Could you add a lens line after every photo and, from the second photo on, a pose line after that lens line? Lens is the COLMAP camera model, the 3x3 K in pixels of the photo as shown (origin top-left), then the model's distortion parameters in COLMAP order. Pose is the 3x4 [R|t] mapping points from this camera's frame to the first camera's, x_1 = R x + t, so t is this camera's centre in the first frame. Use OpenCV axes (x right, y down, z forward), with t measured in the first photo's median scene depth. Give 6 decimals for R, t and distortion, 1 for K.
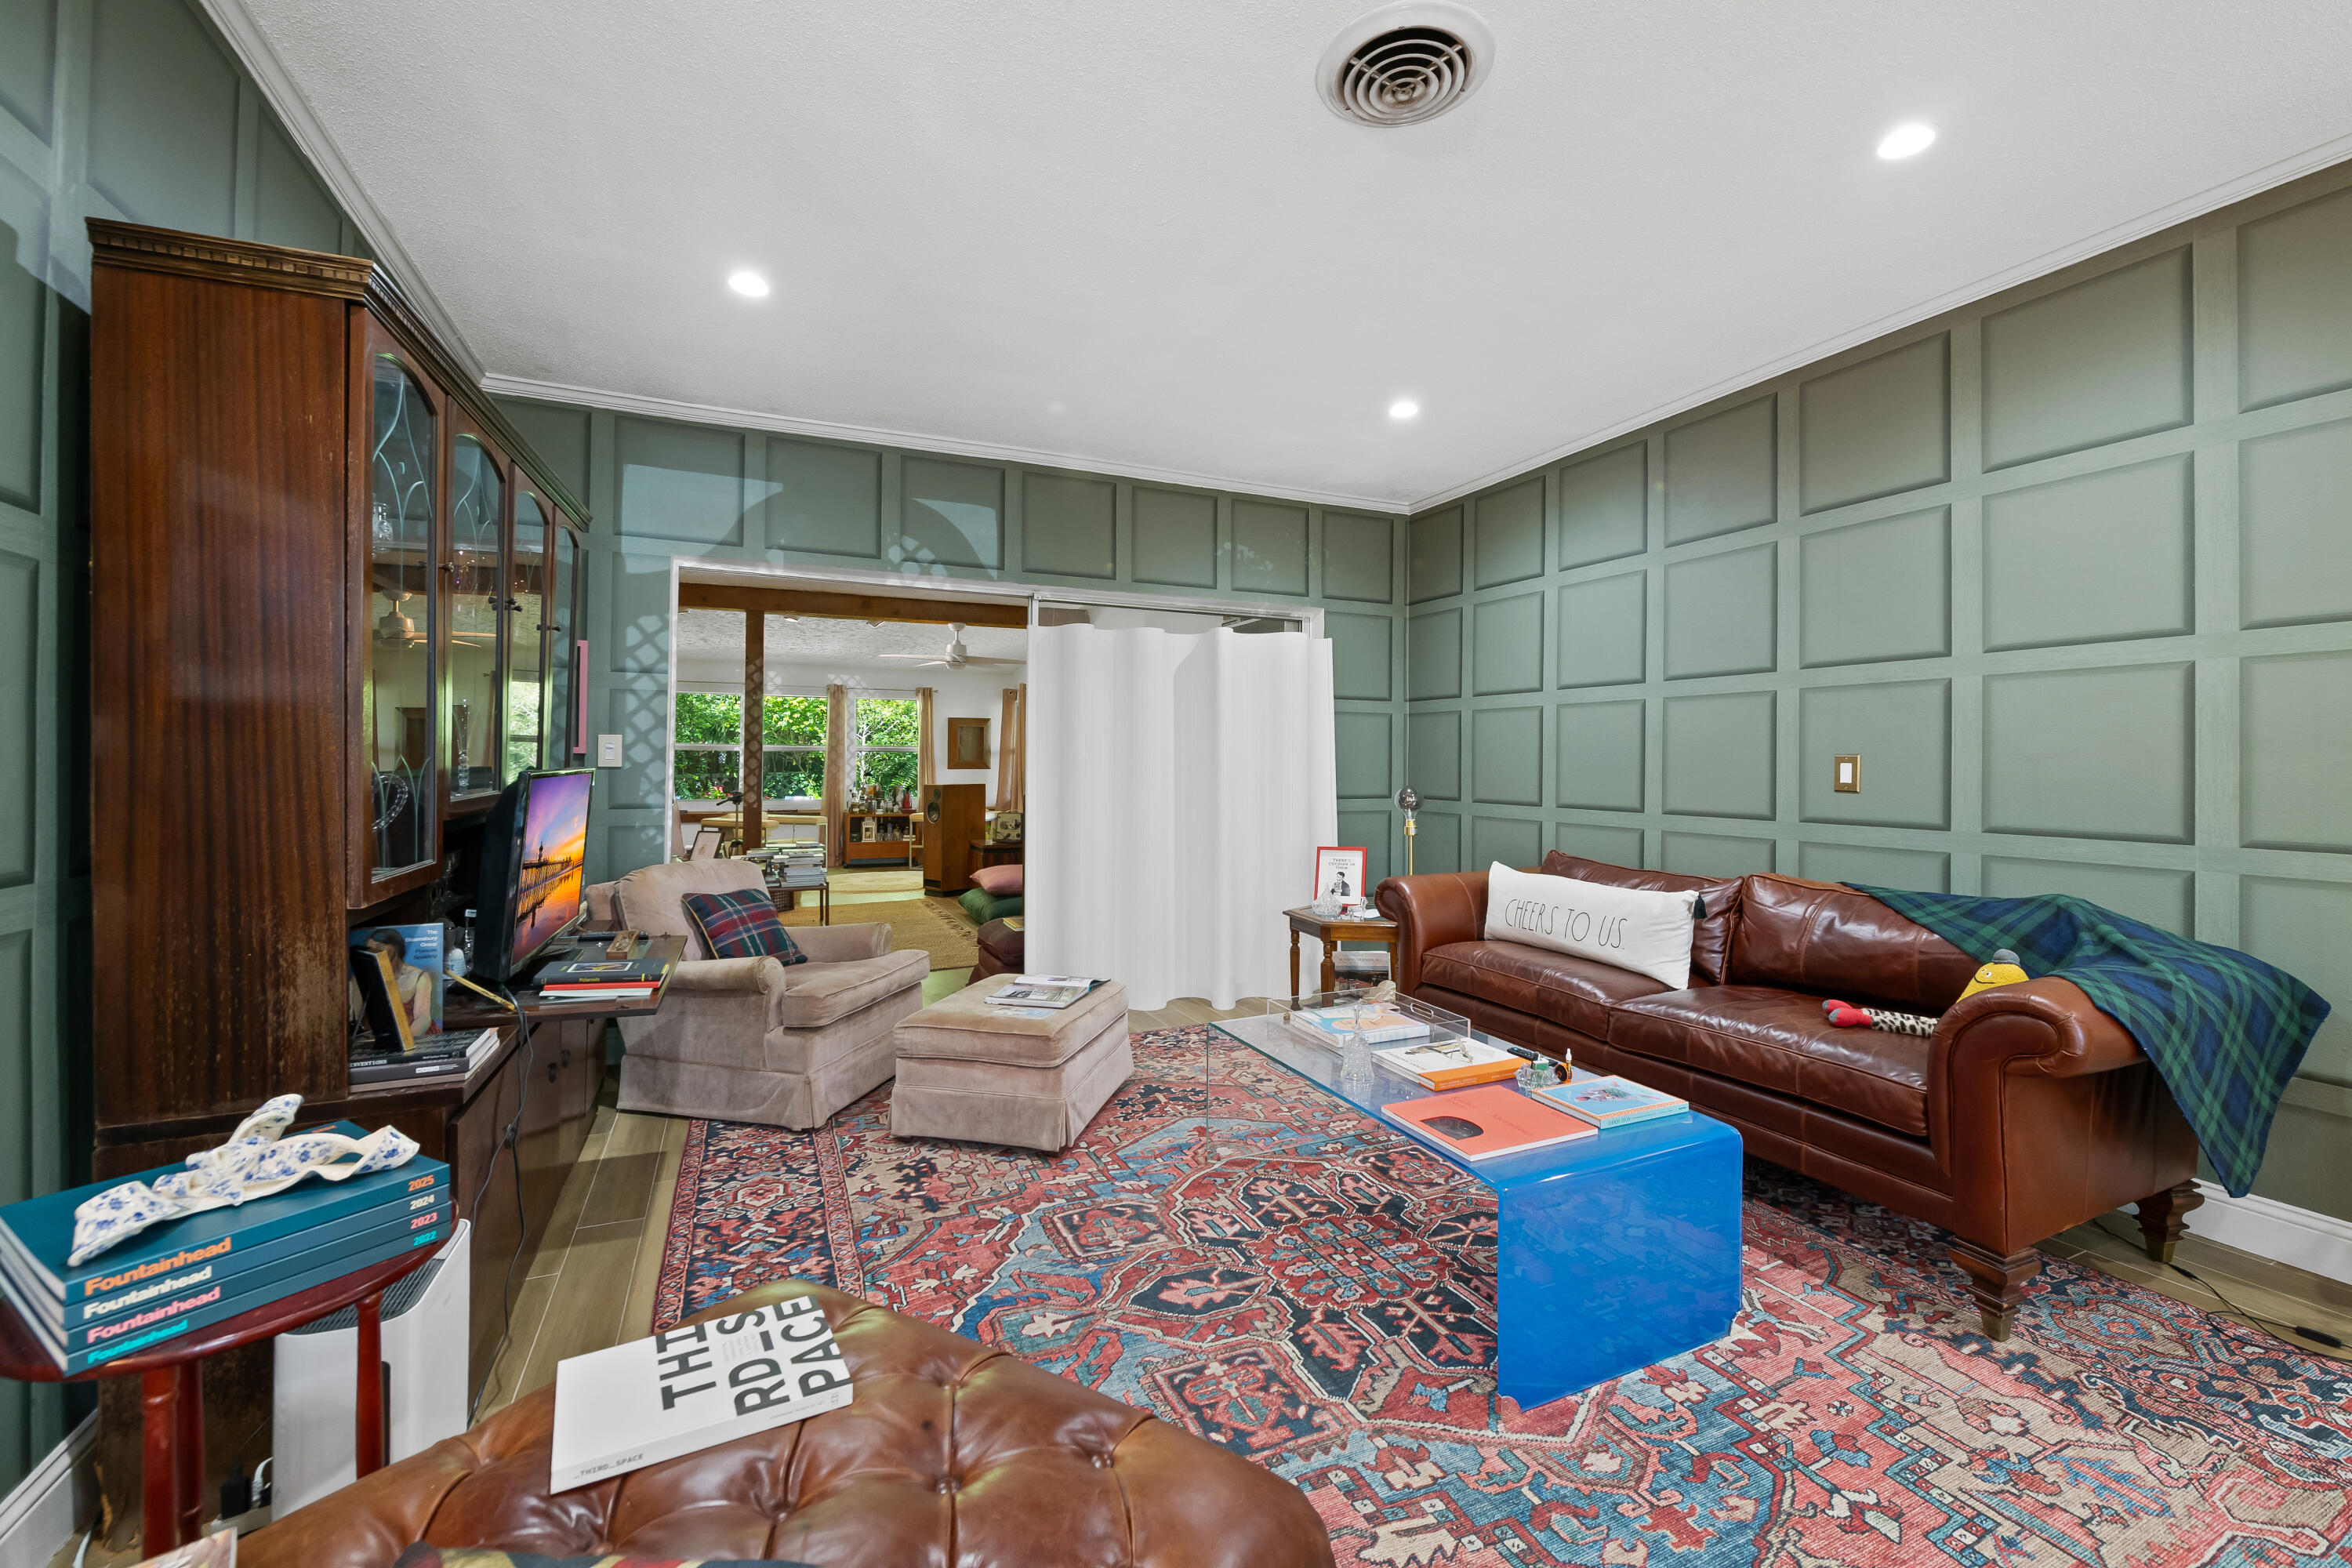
lens RADIAL K [[935.4, 0, 1194.0], [0, 935.4, 766.9], [0, 0, 1]] dist [0.004729, -0.003887]
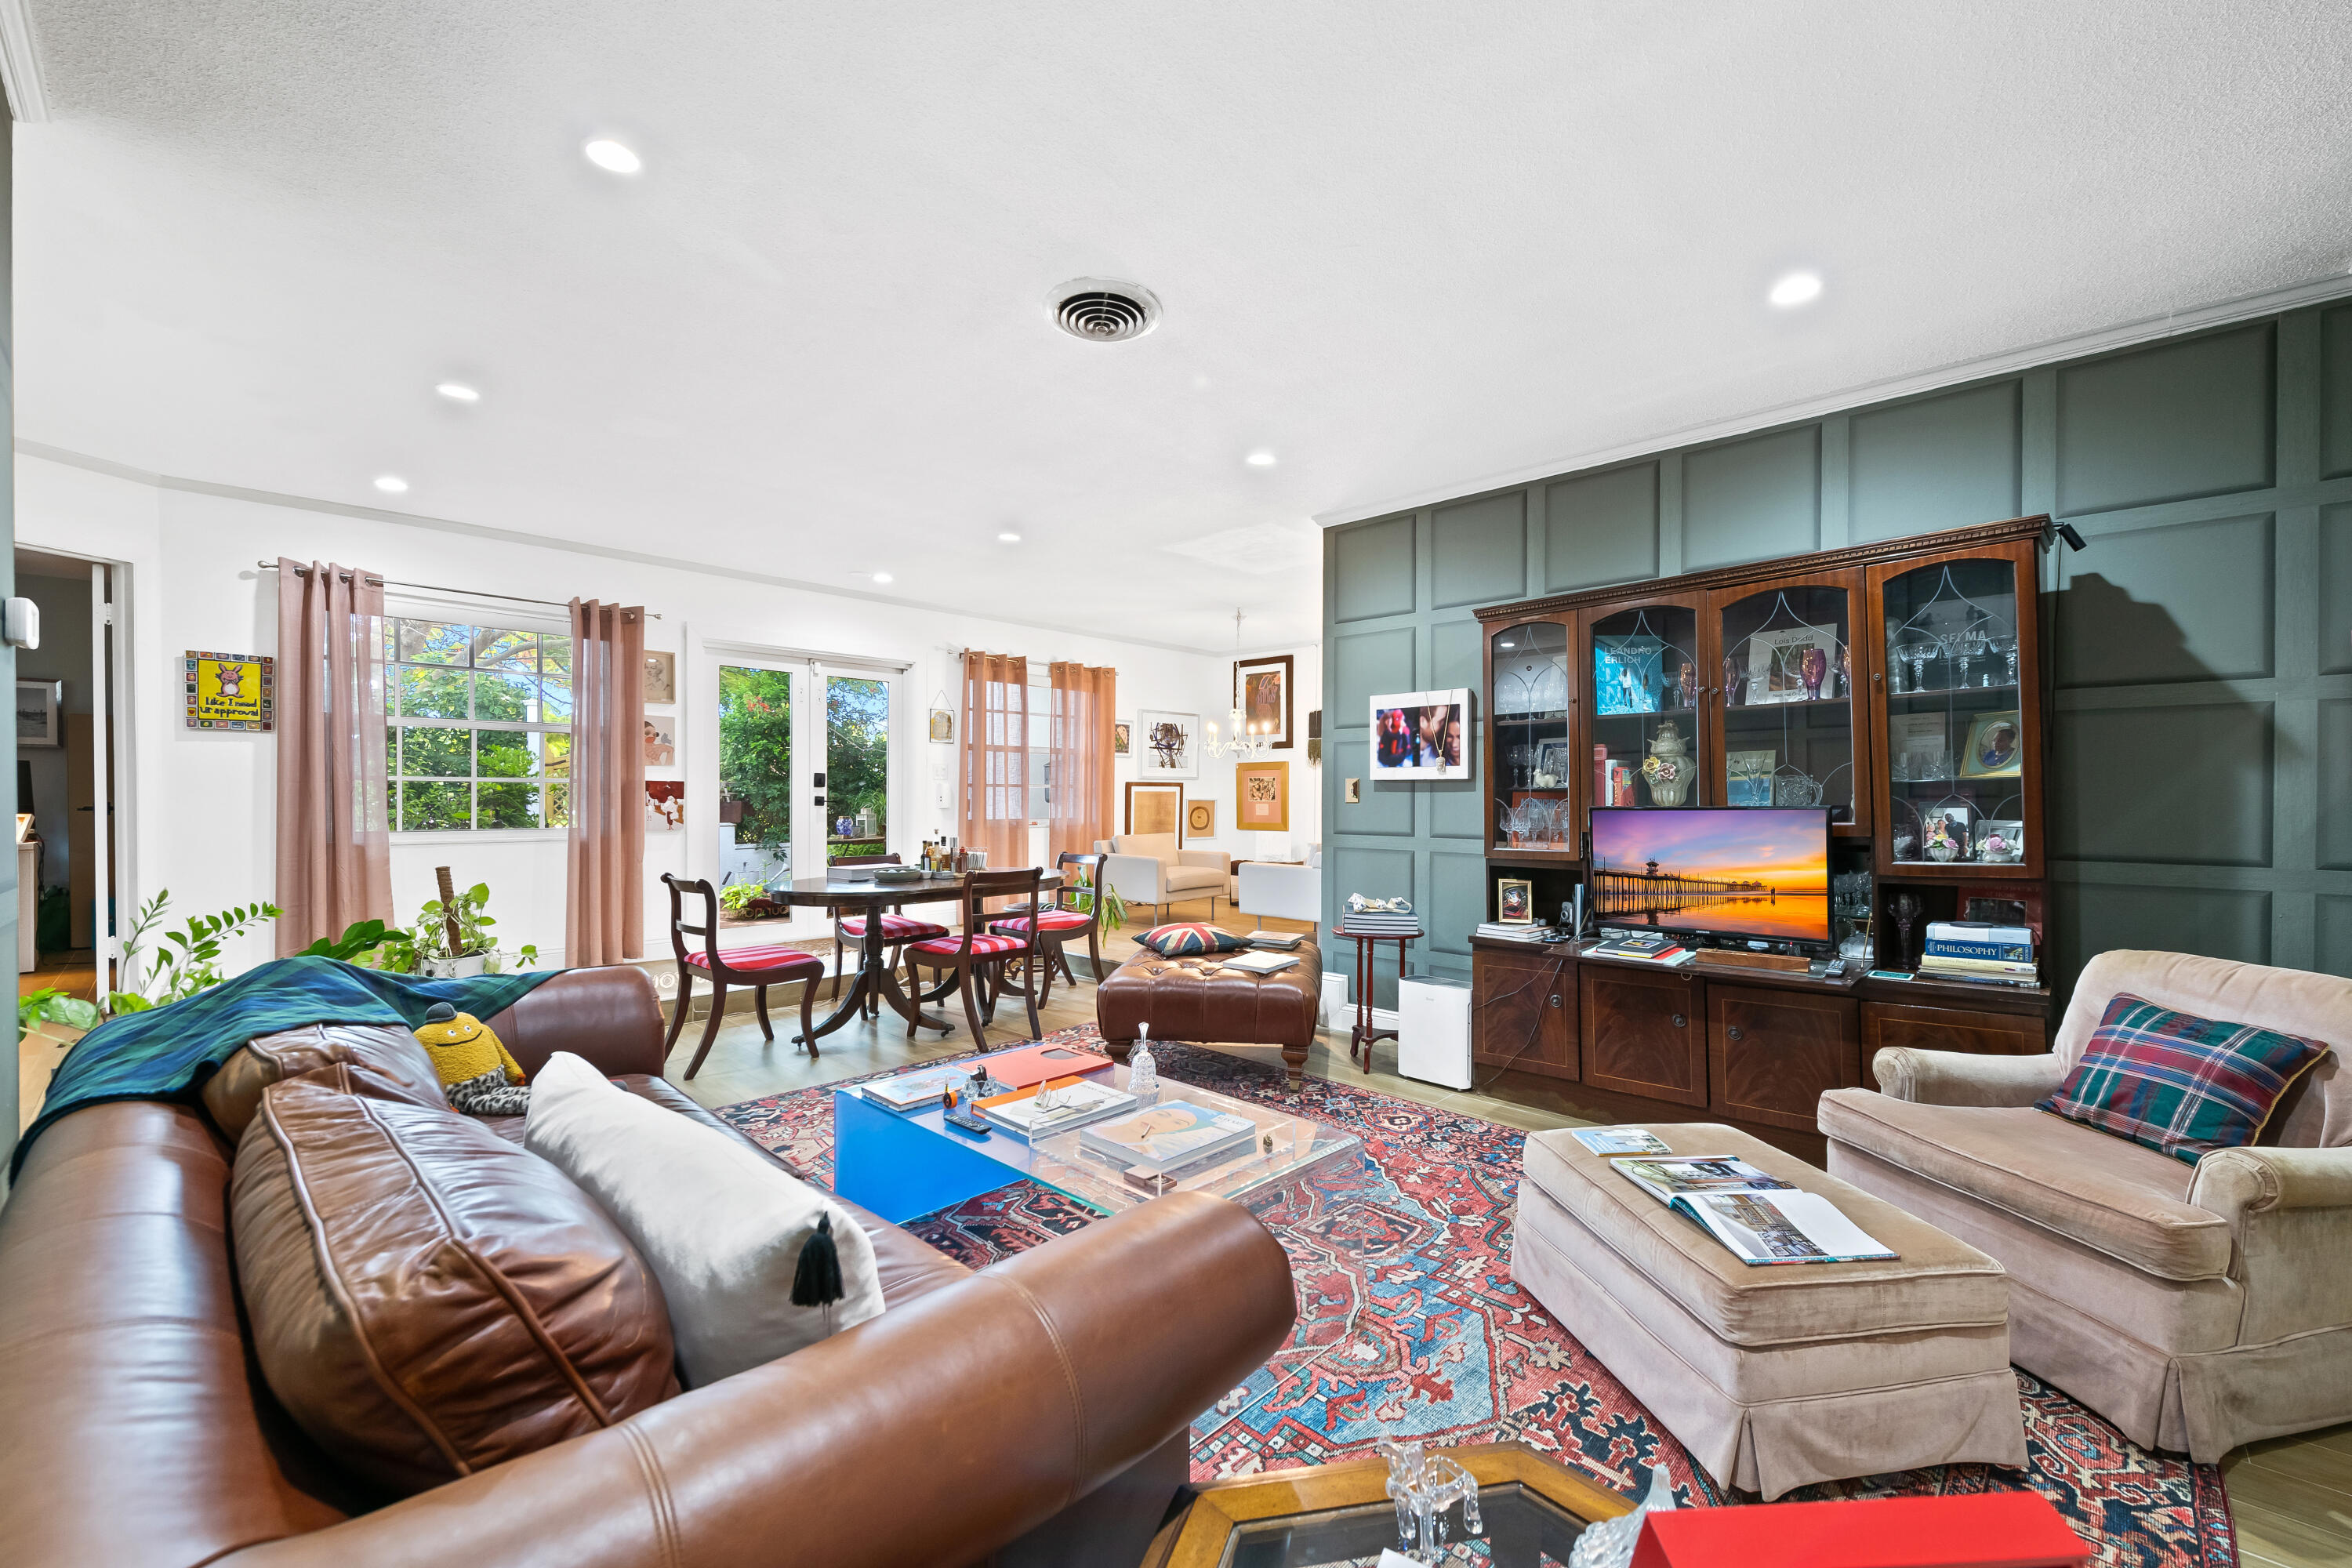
lens RADIAL K [[935.4, 0, 1195.4], [0, 935.4, 801.4], [0, 0, 1]] dist [0.004729, -0.003887]
pose [[-0.929540, -0.014298, -0.368444, 0.139624], [-0.015132, 0.999885, -0.000627, 0.000384], [0.368411, 0.004993, -0.929650, 0.540946]]
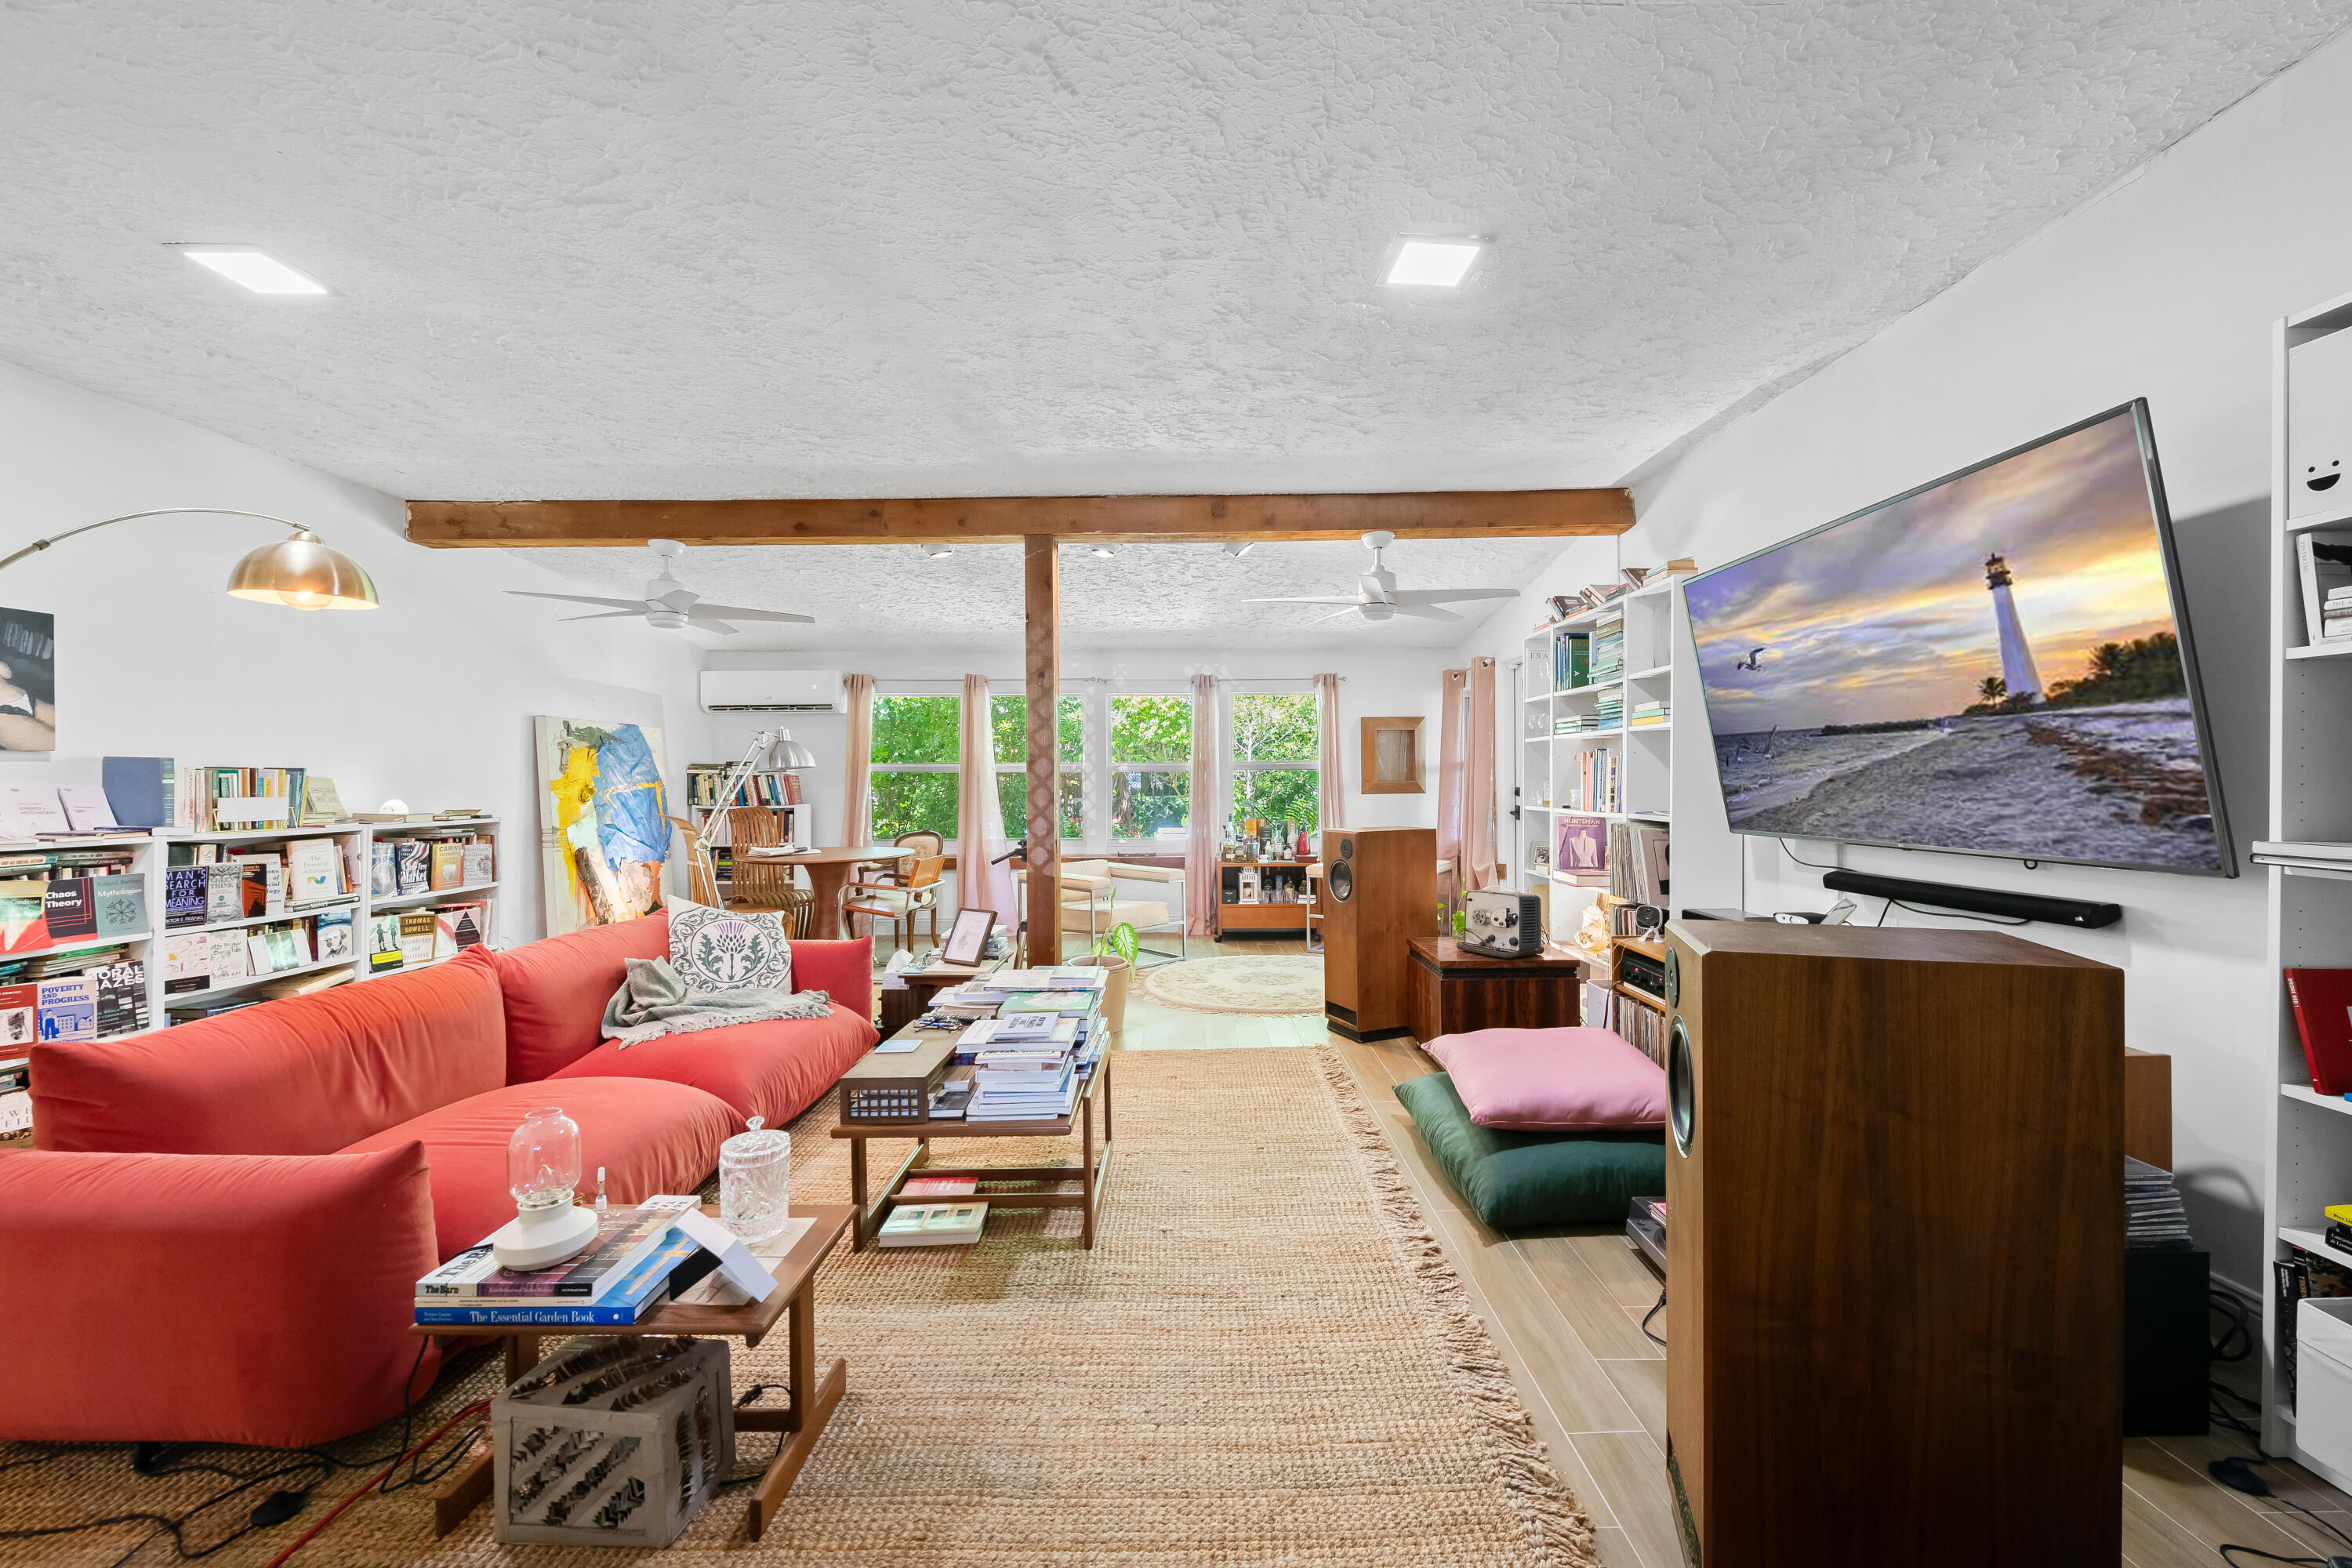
lens RADIAL K [[935.4, 0, 1193.6], [0, 935.4, 785.9], [0, 0, 1]] dist [0.004729, -0.003887]
pose [[0.909236, -0.009748, -0.416166, -0.129340], [0.012782, 0.999908, 0.004505, -0.011457], [0.416084, -0.009415, 0.909278, 0.470604]]
